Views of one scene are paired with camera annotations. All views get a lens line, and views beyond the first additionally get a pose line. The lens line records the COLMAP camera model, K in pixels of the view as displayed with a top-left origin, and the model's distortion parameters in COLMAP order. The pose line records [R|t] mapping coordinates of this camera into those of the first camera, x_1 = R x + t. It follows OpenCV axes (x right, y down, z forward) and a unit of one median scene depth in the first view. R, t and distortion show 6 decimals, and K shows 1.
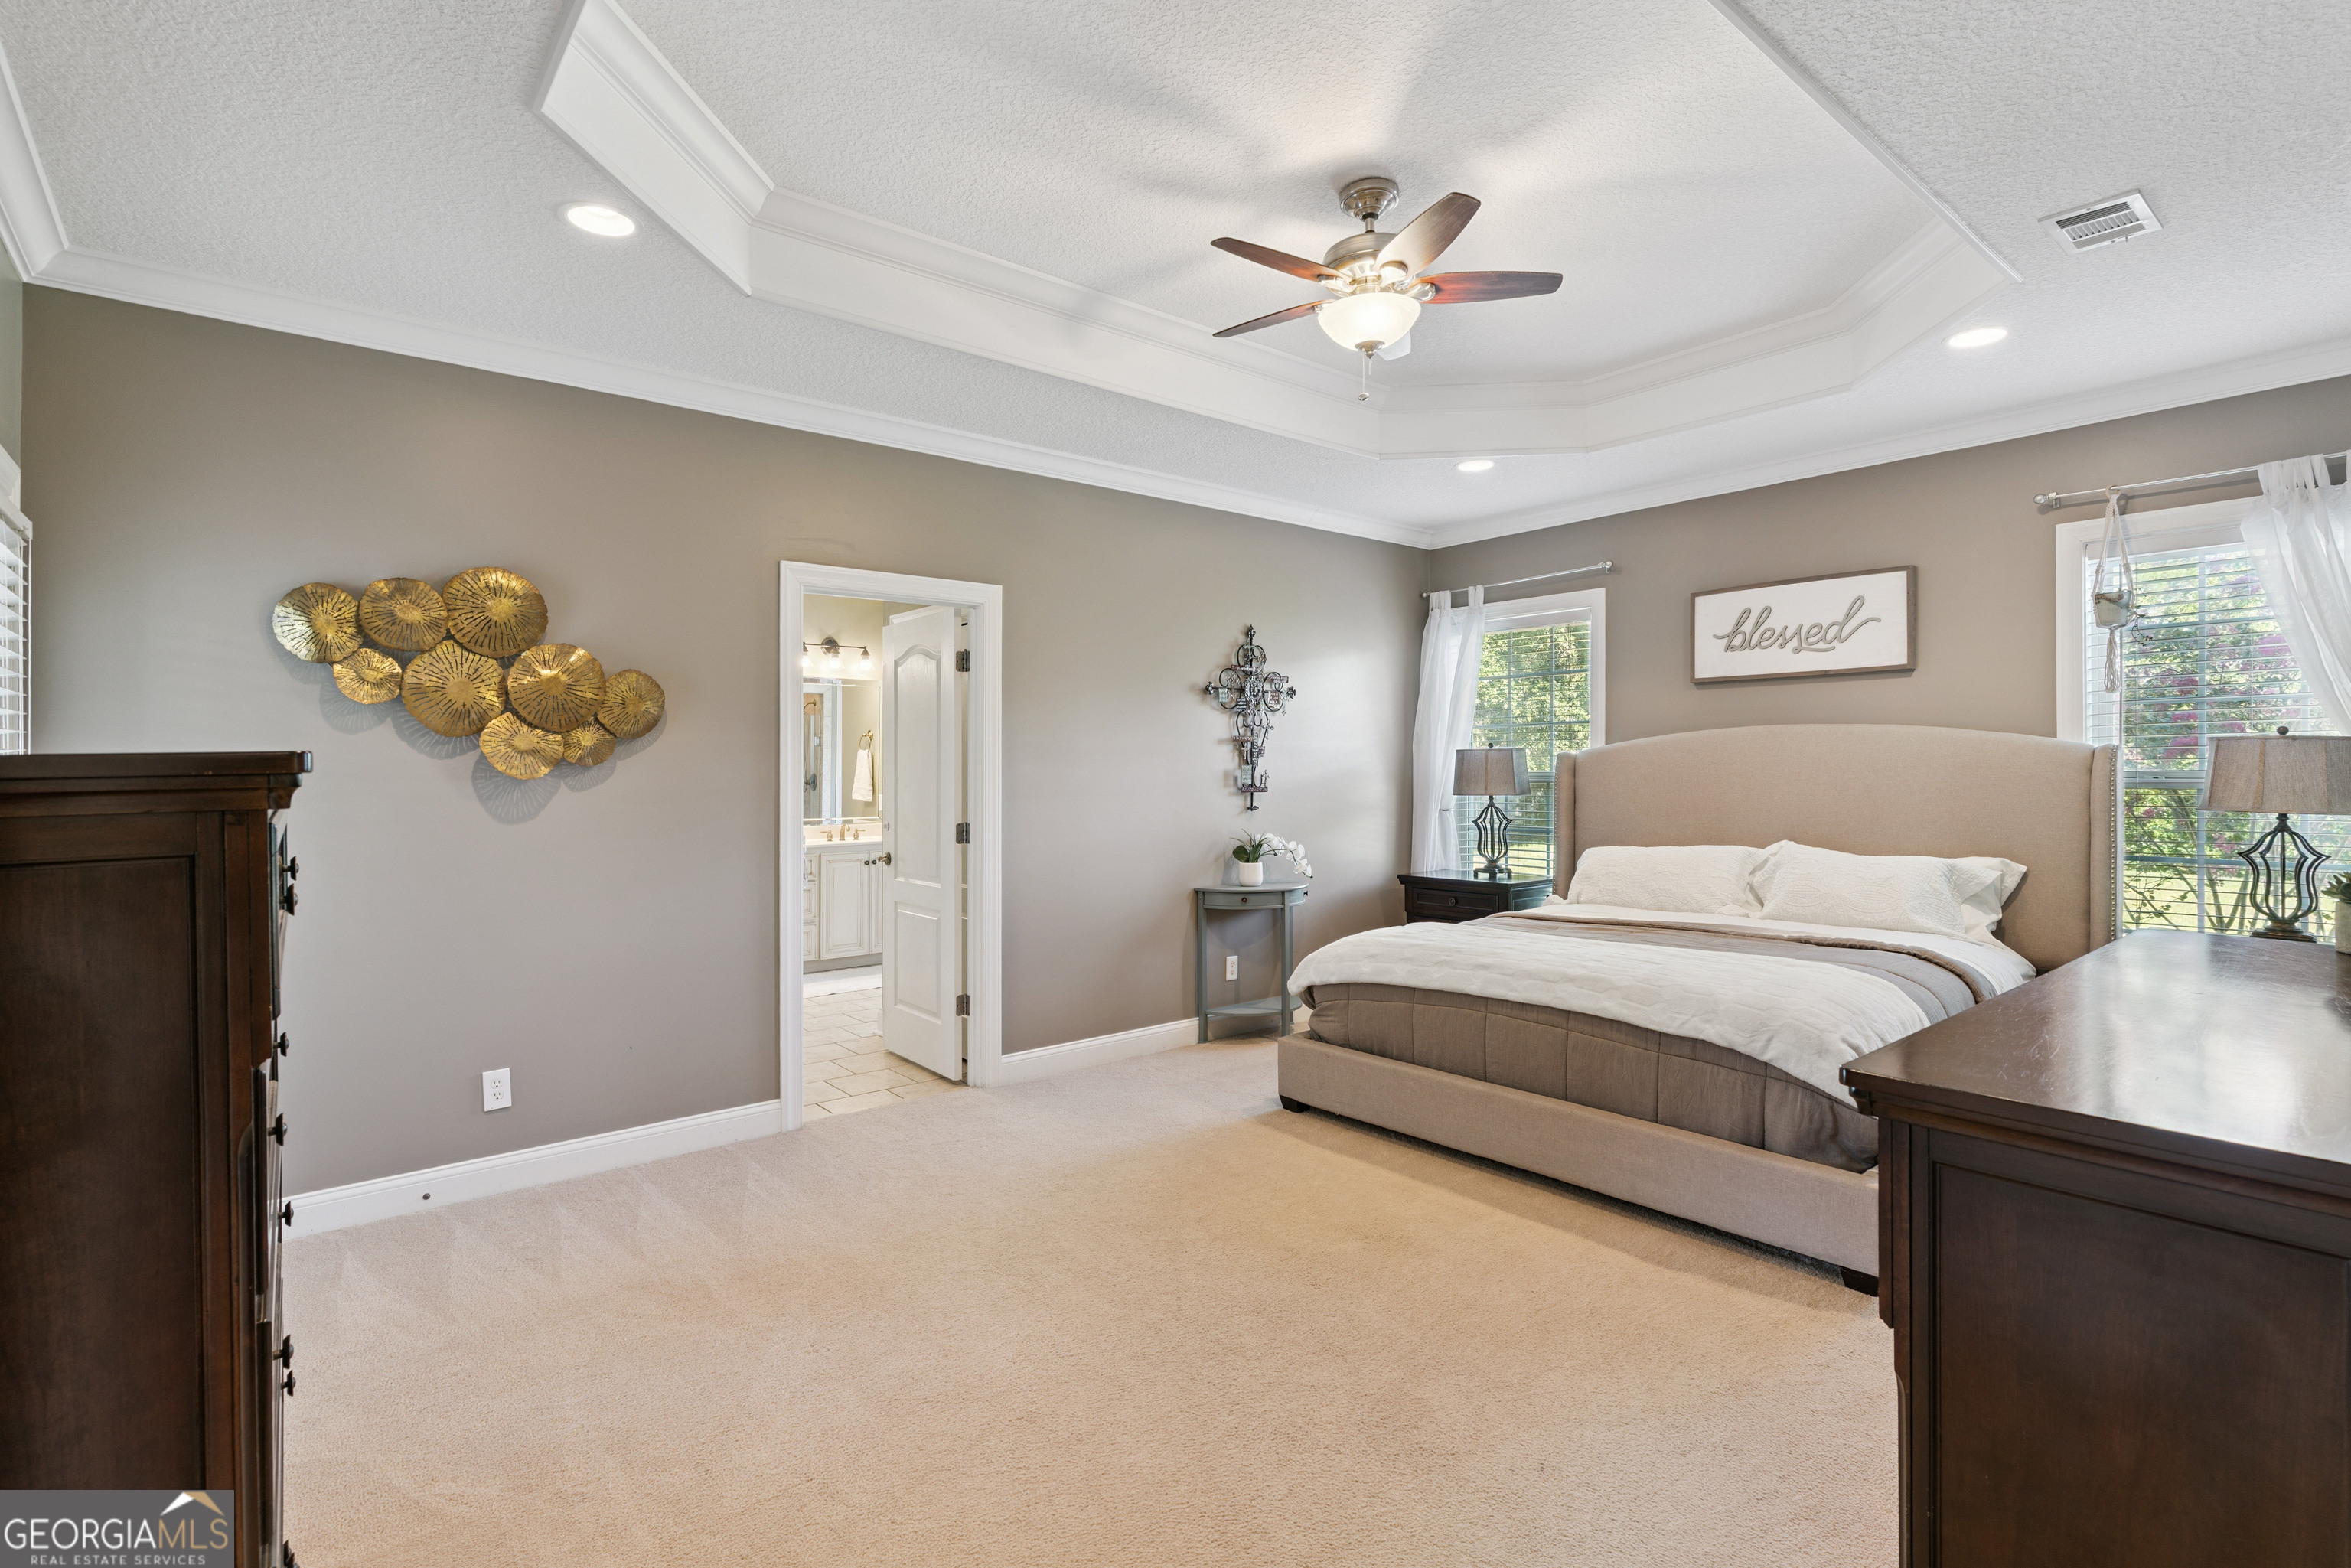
lens RADIAL K [[1130.9, 0, 1178.5], [0, 1130.9, 780.2], [0, 0, 1]] dist [0.000633, -0.000110]
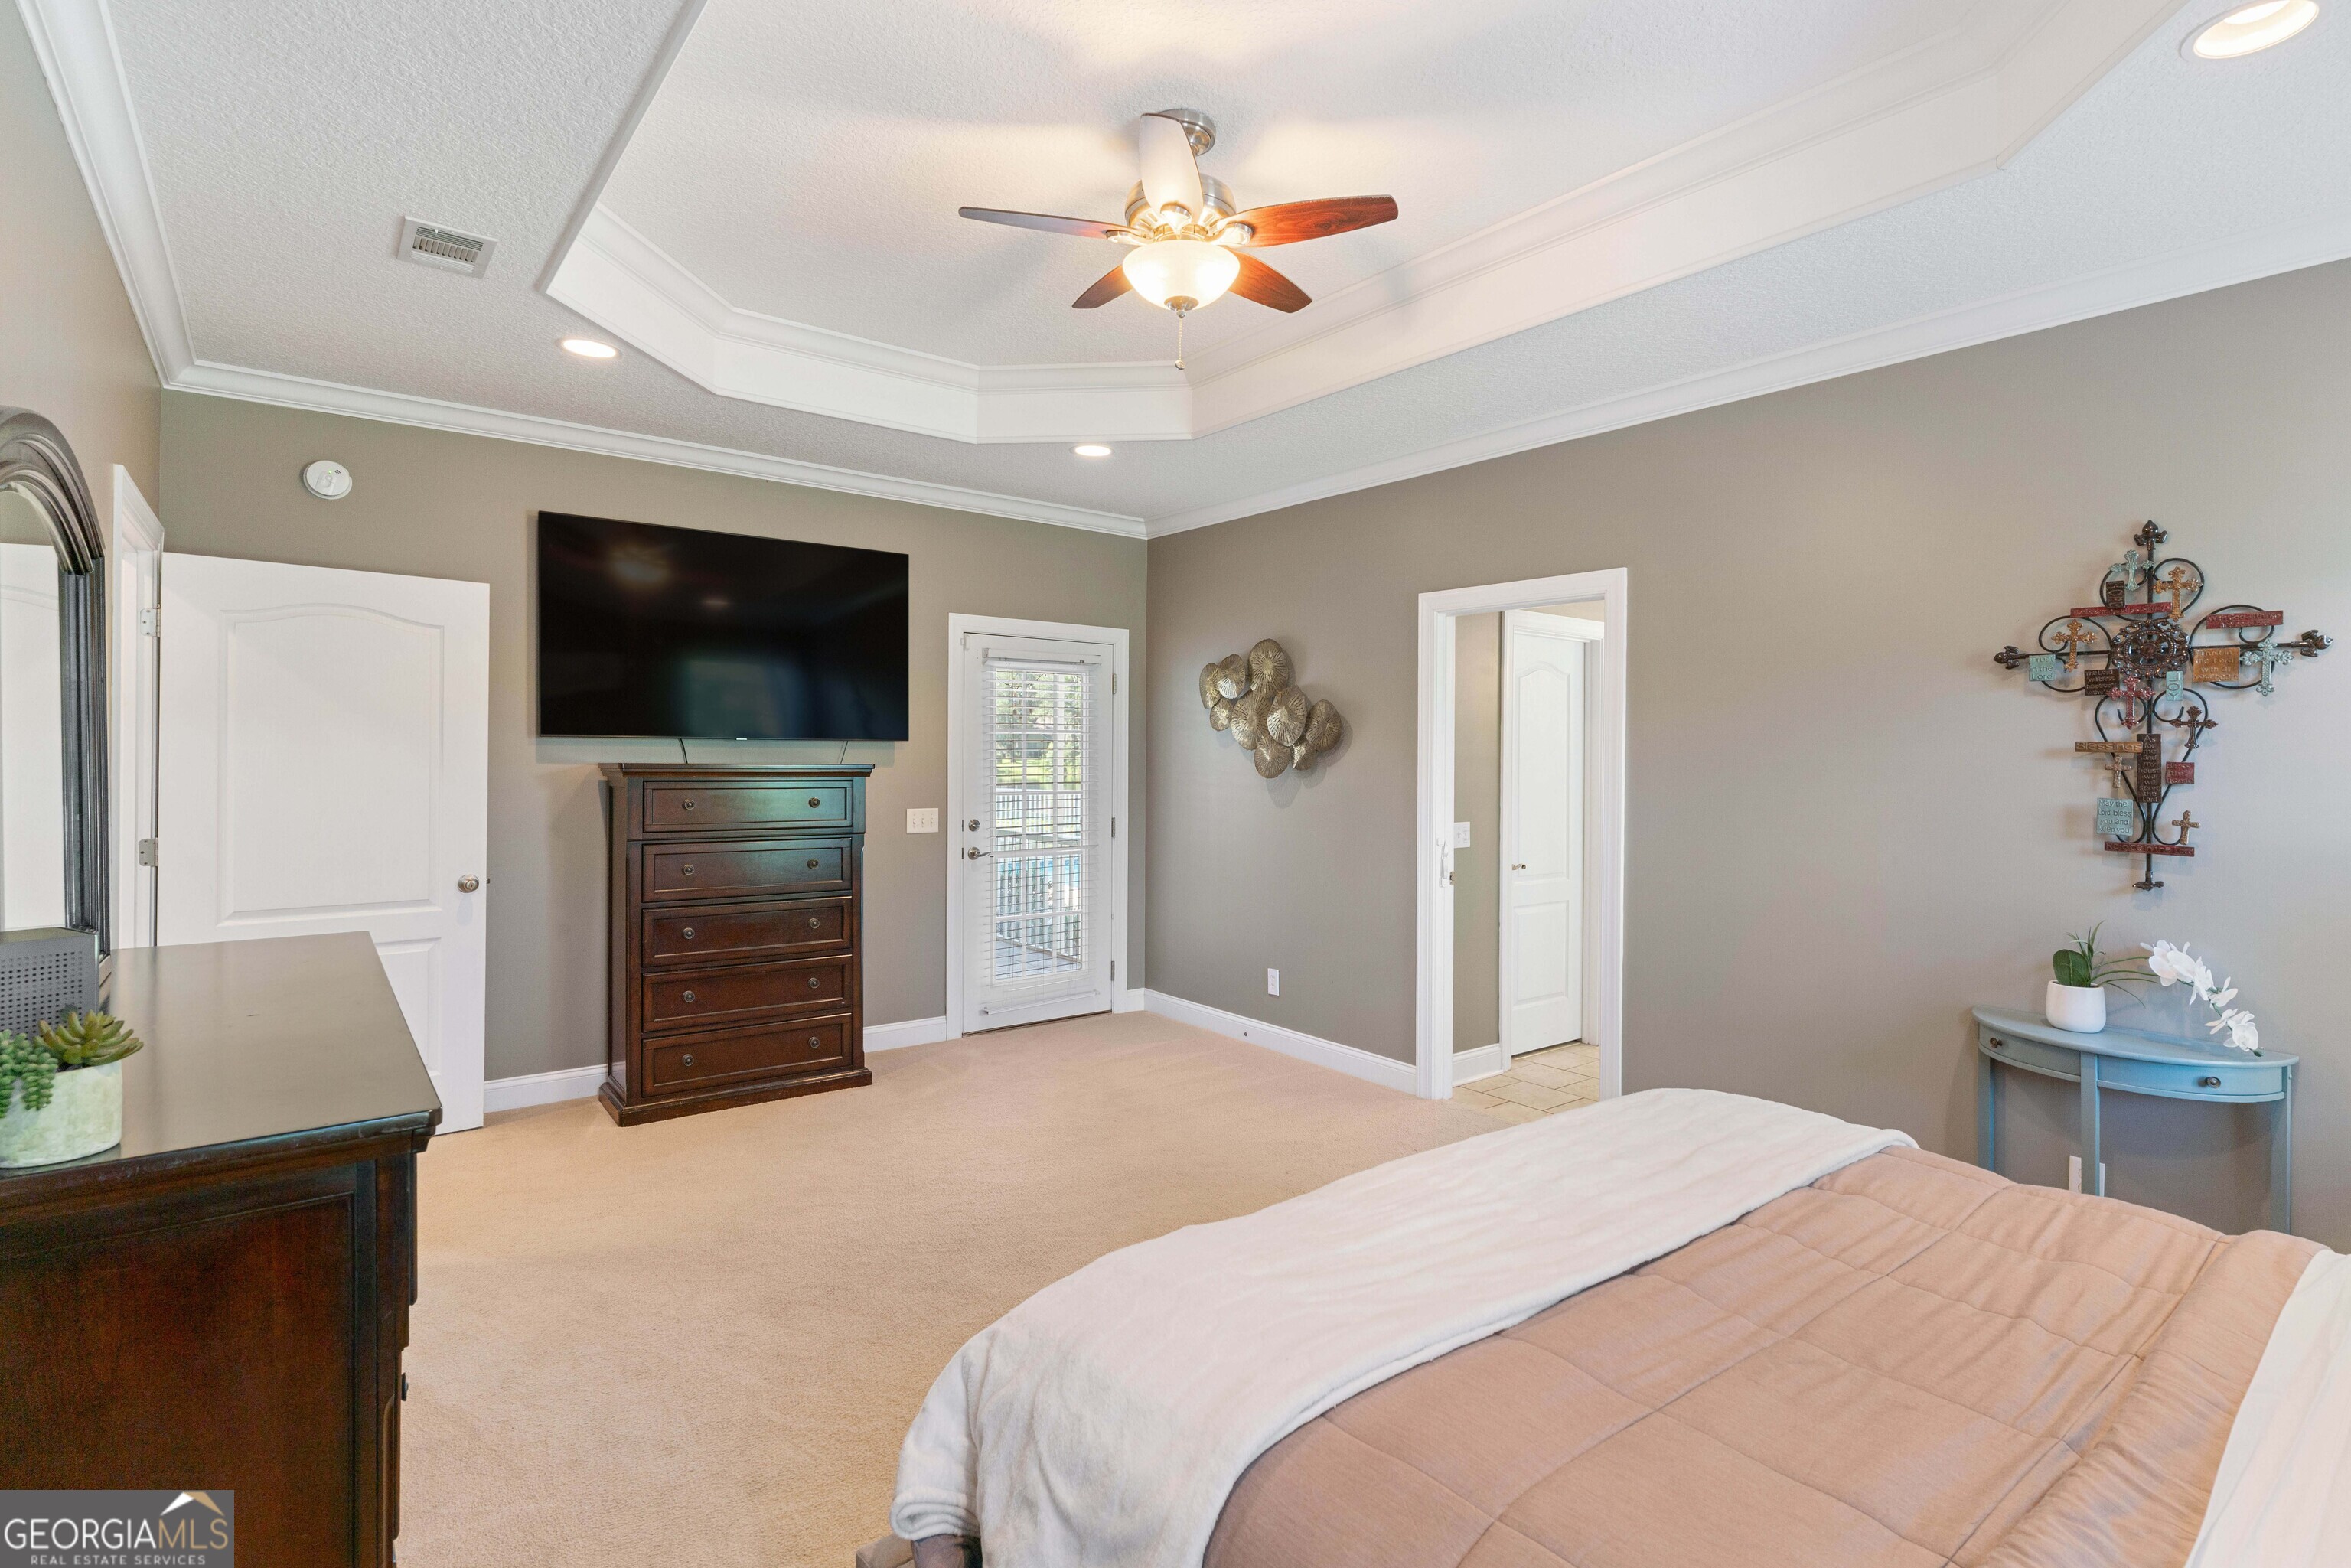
lens RADIAL K [[1130.9, 0, 1166.9], [0, 1130.9, 764.2], [0, 0, 1]] dist [0.000633, -0.000110]
pose [[-0.044964, 0.021787, -0.998751, 0.594767], [-0.017810, 0.999586, 0.022607, -0.033308], [0.998830, 0.018804, -0.044557, 0.598030]]
